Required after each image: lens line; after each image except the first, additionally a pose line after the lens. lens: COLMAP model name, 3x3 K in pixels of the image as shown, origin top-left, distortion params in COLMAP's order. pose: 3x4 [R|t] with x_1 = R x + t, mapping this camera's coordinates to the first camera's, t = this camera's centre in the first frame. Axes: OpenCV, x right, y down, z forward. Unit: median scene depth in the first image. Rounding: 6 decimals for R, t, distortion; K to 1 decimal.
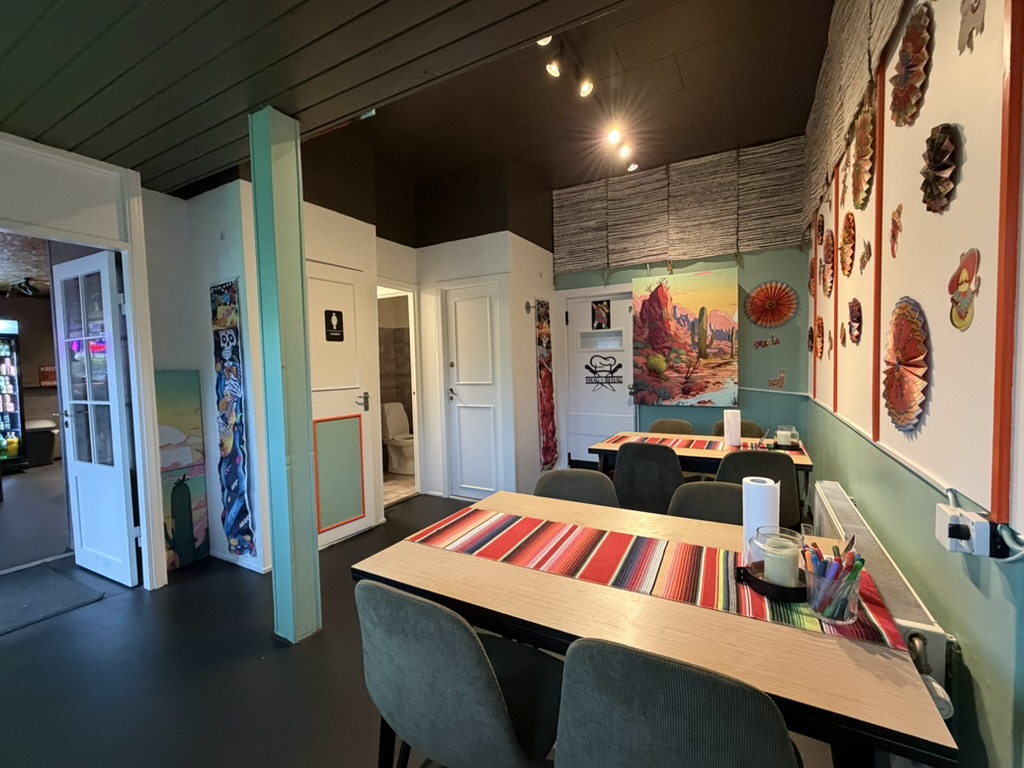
lens RADIAL K [[444.0, 0, 513.7], [0, 444.0, 386.6], [0, 0, 1]] dist [-0.000462, -0.000138]
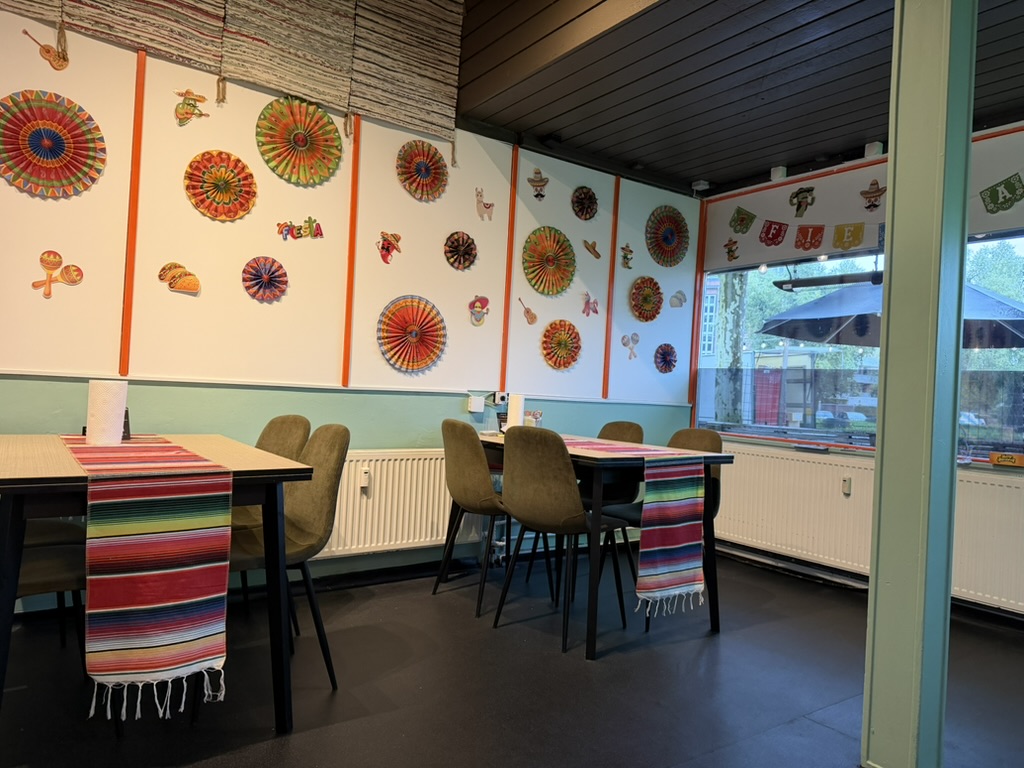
lens RADIAL K [[714.2, 0, 512.0], [0, 714.2, 384.0], [0, 0, 1]] dist [0.085029, -0.112921]
pose [[-0.894284, -0.019257, 0.447086, -0.241790], [-0.007836, 0.999594, 0.027380, 0.022230], [-0.447432, 0.020983, -0.894072, 1.105713]]
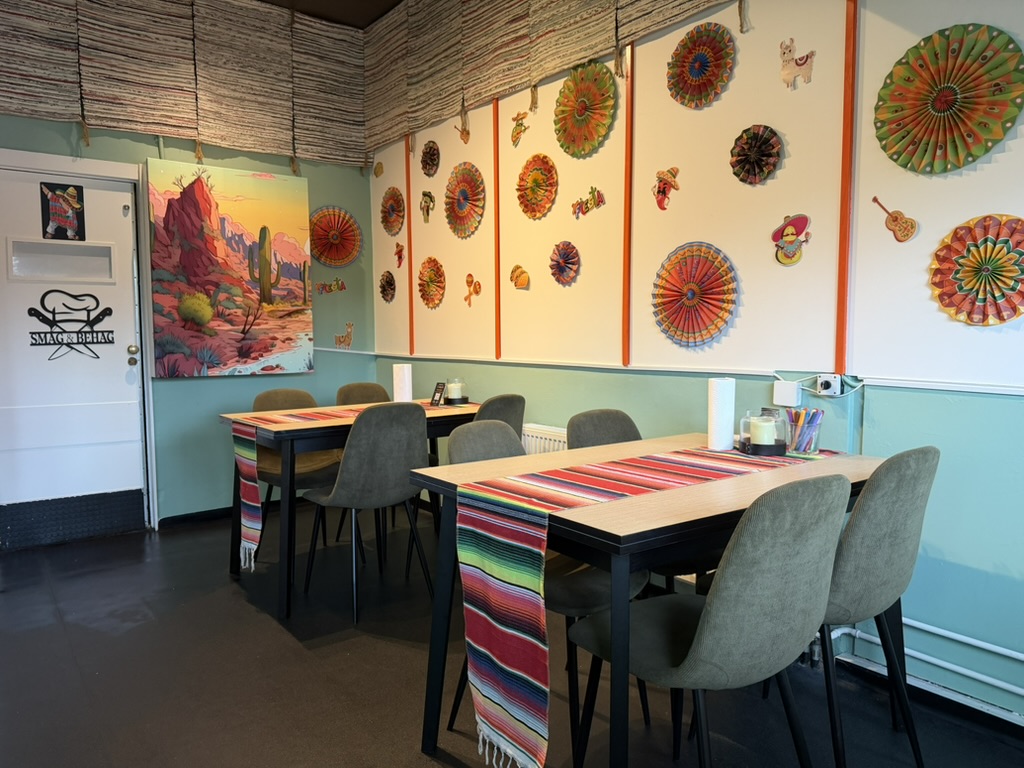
lens RADIAL K [[714.2, 0, 512.0], [0, 714.2, 384.0], [0, 0, 1]] dist [0.085029, -0.112921]
pose [[0.408976, -0.049762, 0.911187, -0.420070], [0.045662, 0.998377, 0.034029, 0.038484], [-0.911402, 0.027690, 0.410584, 0.207030]]
